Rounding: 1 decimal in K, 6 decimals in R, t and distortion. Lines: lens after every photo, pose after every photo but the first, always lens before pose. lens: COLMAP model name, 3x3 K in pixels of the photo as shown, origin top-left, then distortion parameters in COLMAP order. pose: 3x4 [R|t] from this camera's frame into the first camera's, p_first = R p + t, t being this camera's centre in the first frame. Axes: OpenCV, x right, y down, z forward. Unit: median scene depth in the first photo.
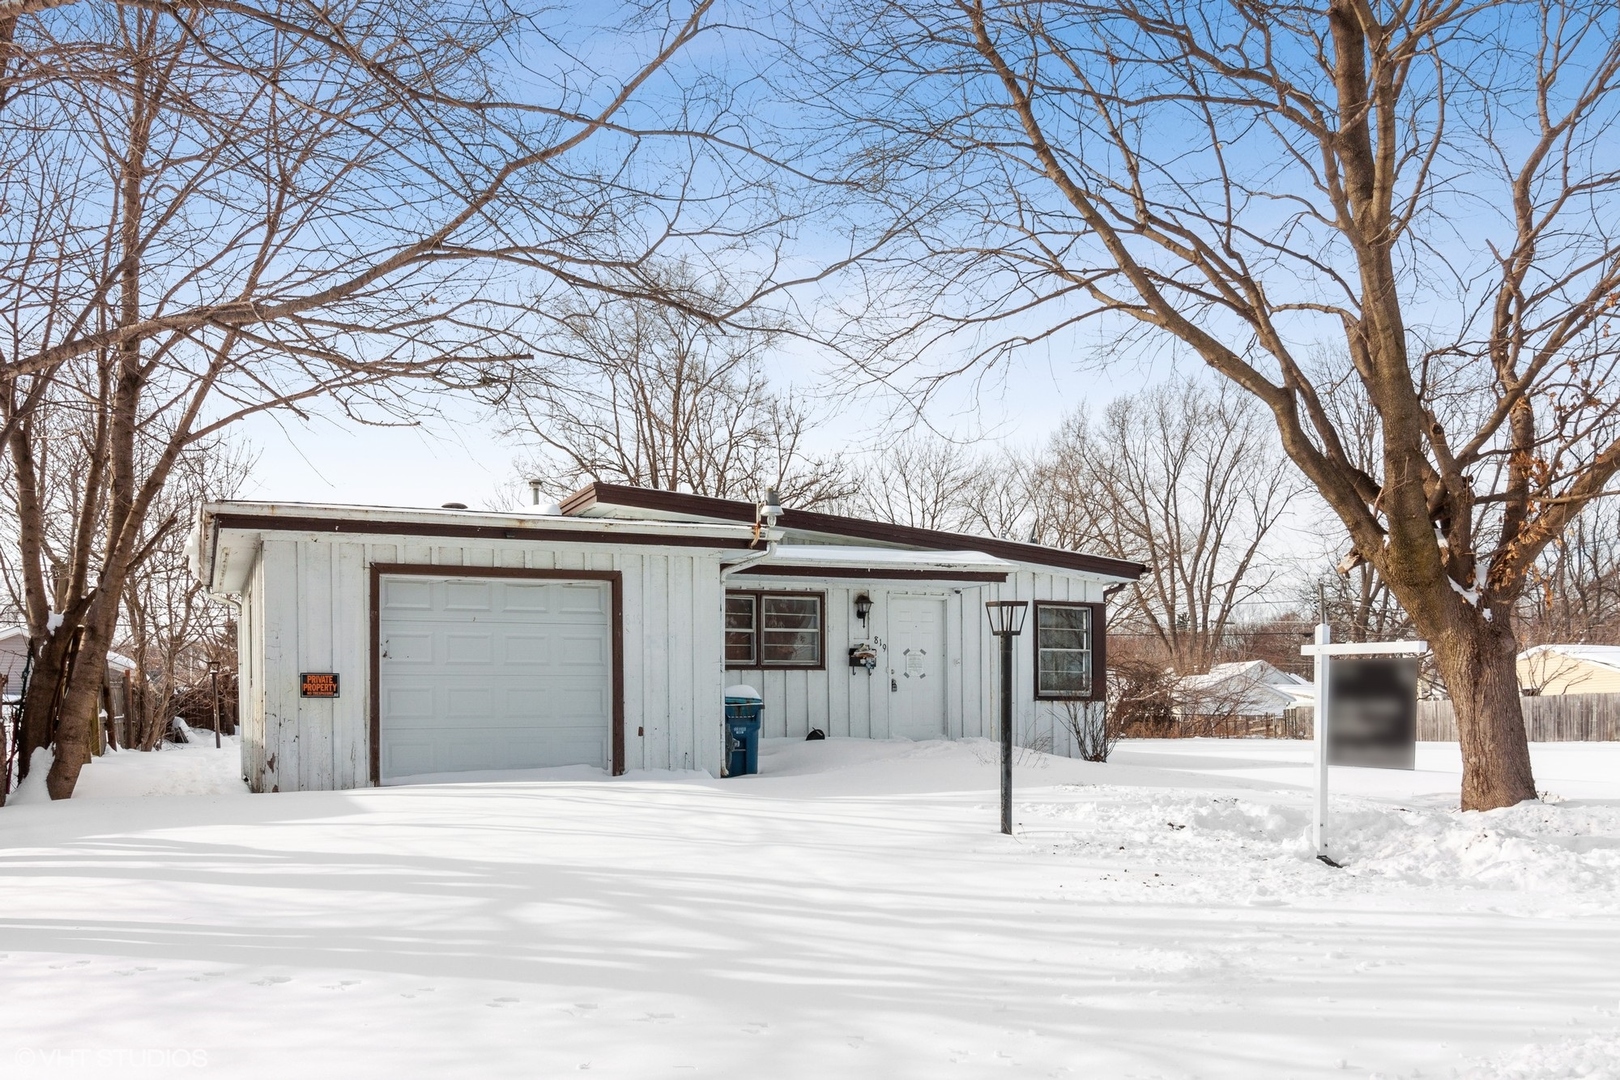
lens RADIAL K [[1787.0, 0, 809.0], [0, 1787.0, 543.3], [0, 0, 1]] dist [0.010205, 0.000000]
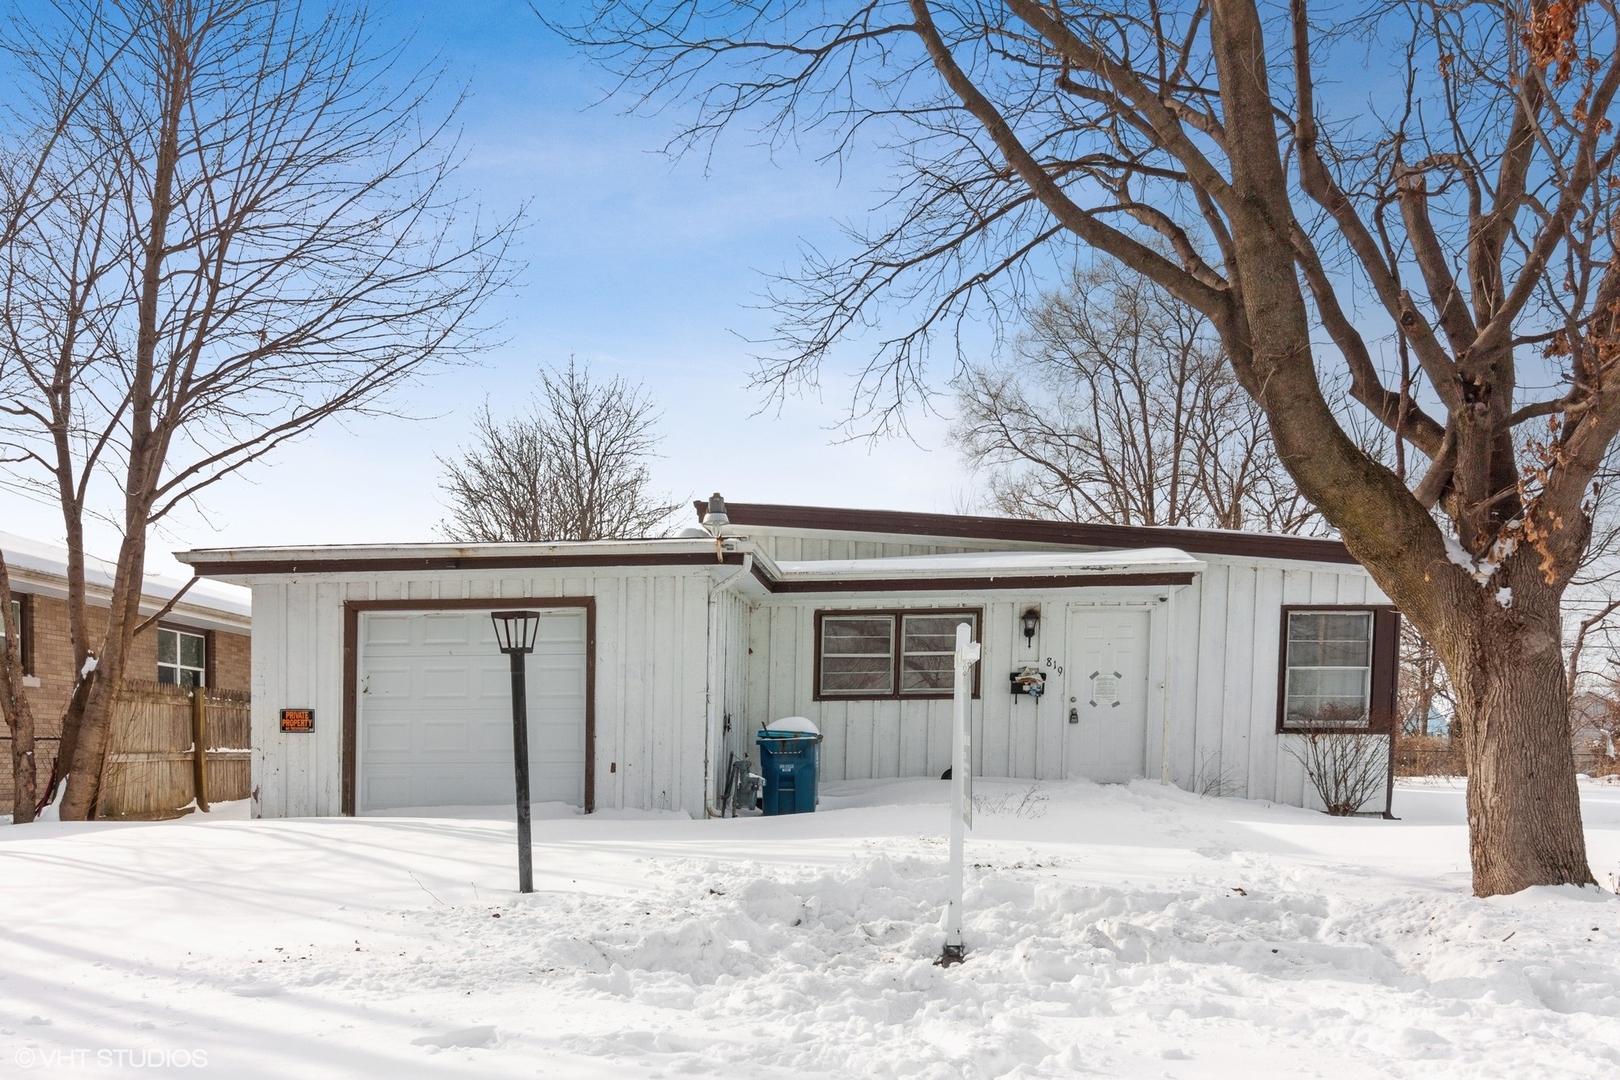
lens RADIAL K [[1787.0, 0, 809.8], [0, 1787.0, 536.1], [0, 0, 1]] dist [0.010205, 0.000000]
pose [[0.798654, -0.069968, -0.597710, 0.552463], [0.054839, 0.997547, -0.043497, 0.031107], [0.599287, 0.001961, 0.800532, 0.315732]]
